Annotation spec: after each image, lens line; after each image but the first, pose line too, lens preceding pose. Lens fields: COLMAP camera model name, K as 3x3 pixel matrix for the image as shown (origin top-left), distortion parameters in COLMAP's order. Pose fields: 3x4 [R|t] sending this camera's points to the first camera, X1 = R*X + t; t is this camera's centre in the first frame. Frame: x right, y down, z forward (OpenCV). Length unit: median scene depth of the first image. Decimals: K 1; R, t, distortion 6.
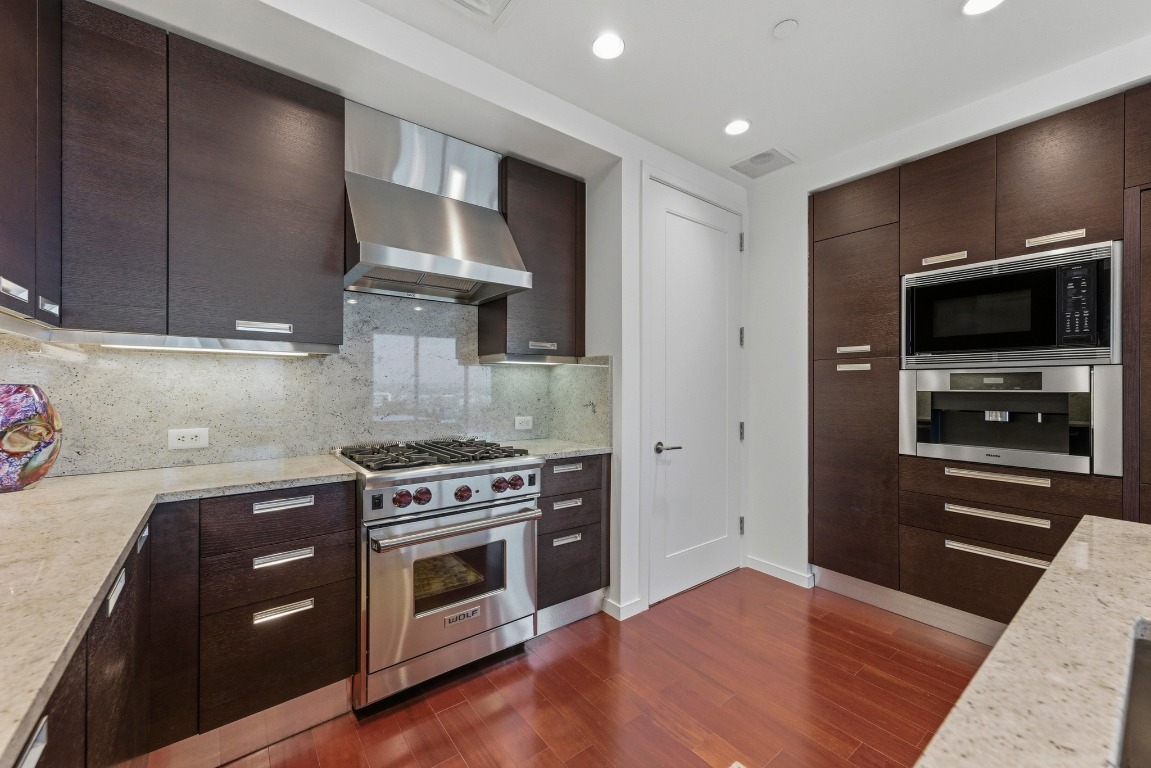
lens RADIAL K [[455.0, 0, 578.5], [0, 455.0, 389.6], [0, 0, 1]] dist [0.009377, 0.001981]
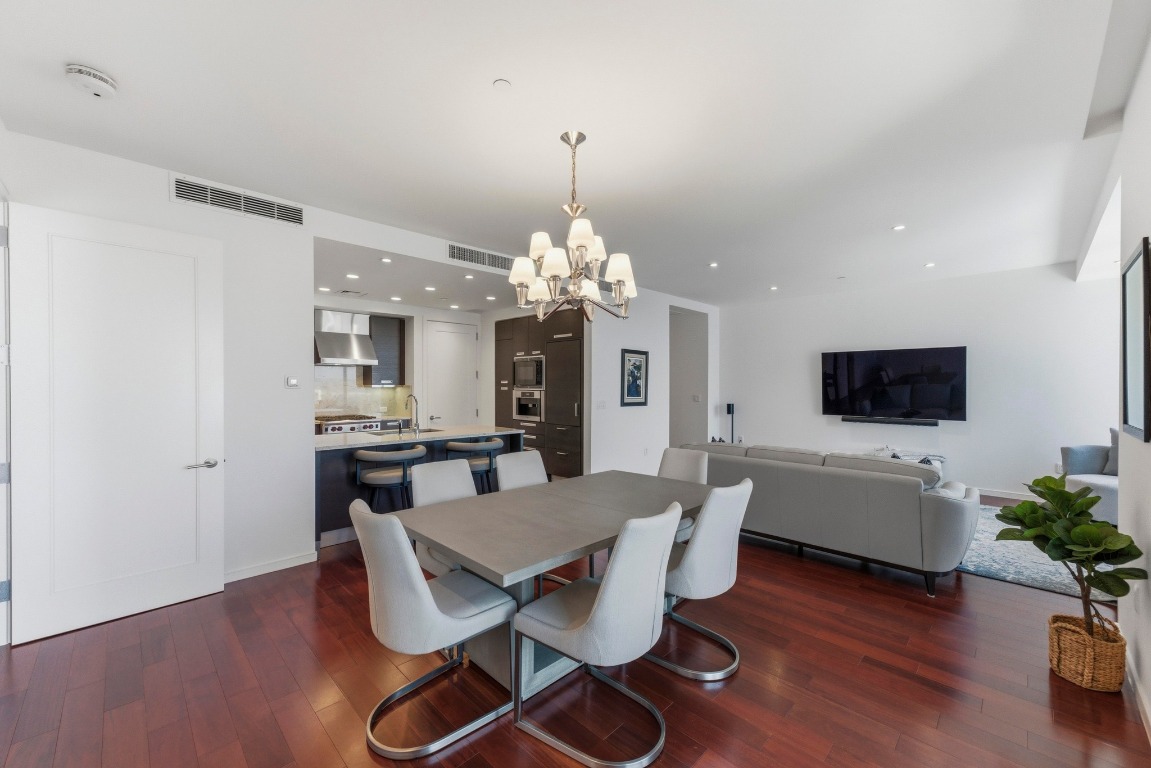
lens RADIAL K [[455.0, 0, 566.2], [0, 455.0, 385.0], [0, 0, 1]] dist [0.009377, 0.001981]
pose [[0.995347, -0.001551, 0.096345, 0.923900], [0.001910, 0.999992, -0.003633, -0.077267], [-0.096338, 0.003800, 0.995341, -2.336482]]
